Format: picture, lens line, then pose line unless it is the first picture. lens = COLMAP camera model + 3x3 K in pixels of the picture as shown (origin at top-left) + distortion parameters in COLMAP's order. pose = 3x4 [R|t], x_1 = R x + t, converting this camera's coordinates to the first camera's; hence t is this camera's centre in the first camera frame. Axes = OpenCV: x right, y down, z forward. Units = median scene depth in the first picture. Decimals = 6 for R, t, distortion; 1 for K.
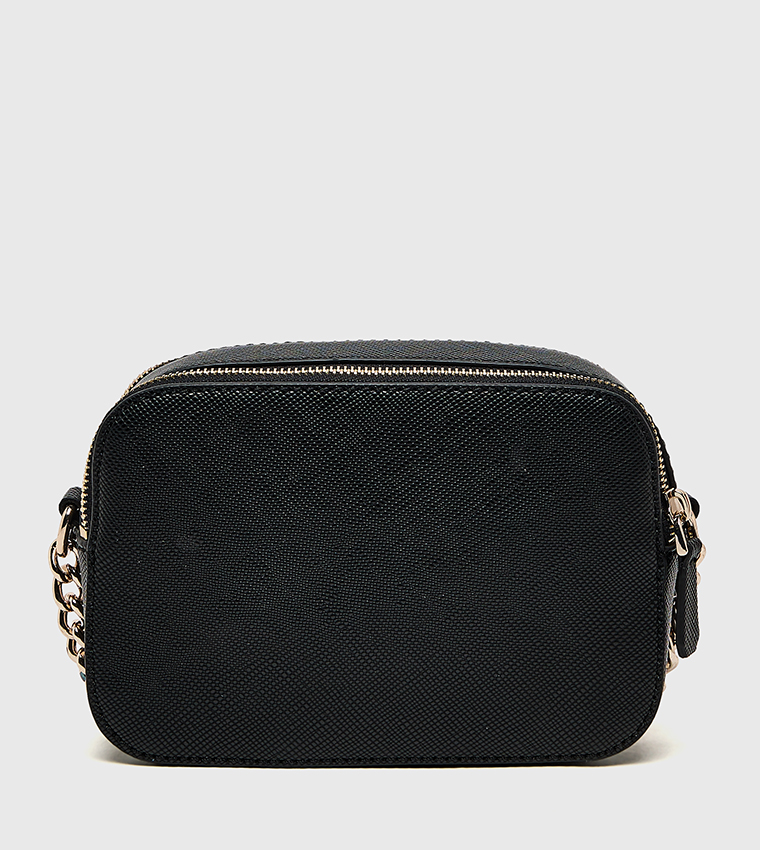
lens RADIAL K [[3498.1, 0, 380.7], [0, 3498.1, 424.2], [0, 0, 1]] dist [0.361126, 0.000000]
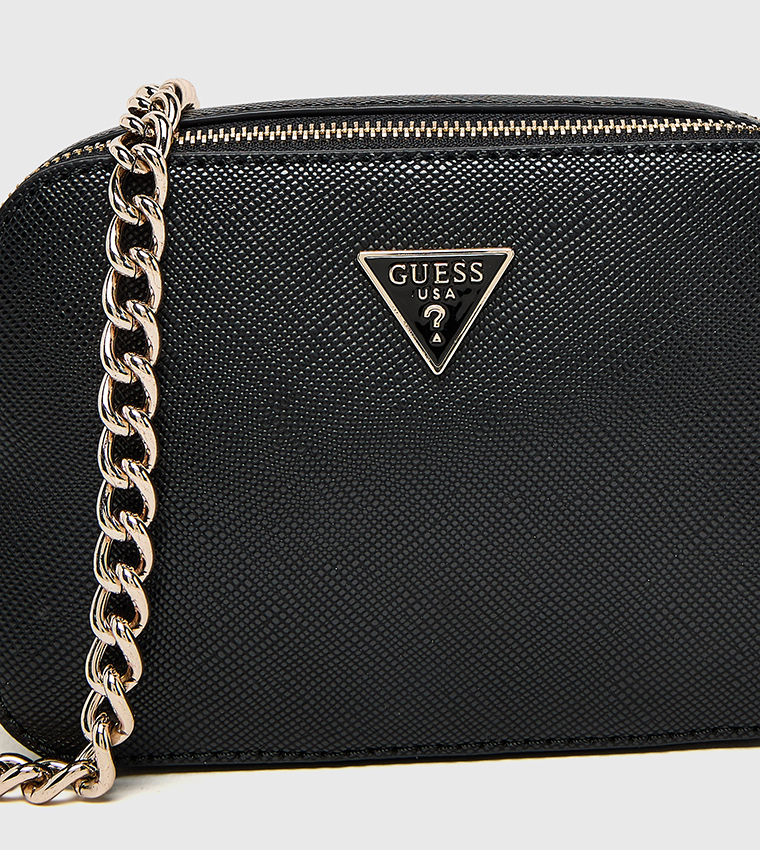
lens RADIAL K [[3498.1, 0, 380.5], [0, 3498.1, 424.6], [0, 0, 1]] dist [0.361126, 0.000000]
pose [[0.999254, -0.038289, 0.004971, -0.000495], [0.037794, 0.996324, 0.076876, 0.008340], [-0.007896, -0.076631, 0.997028, 0.405657]]
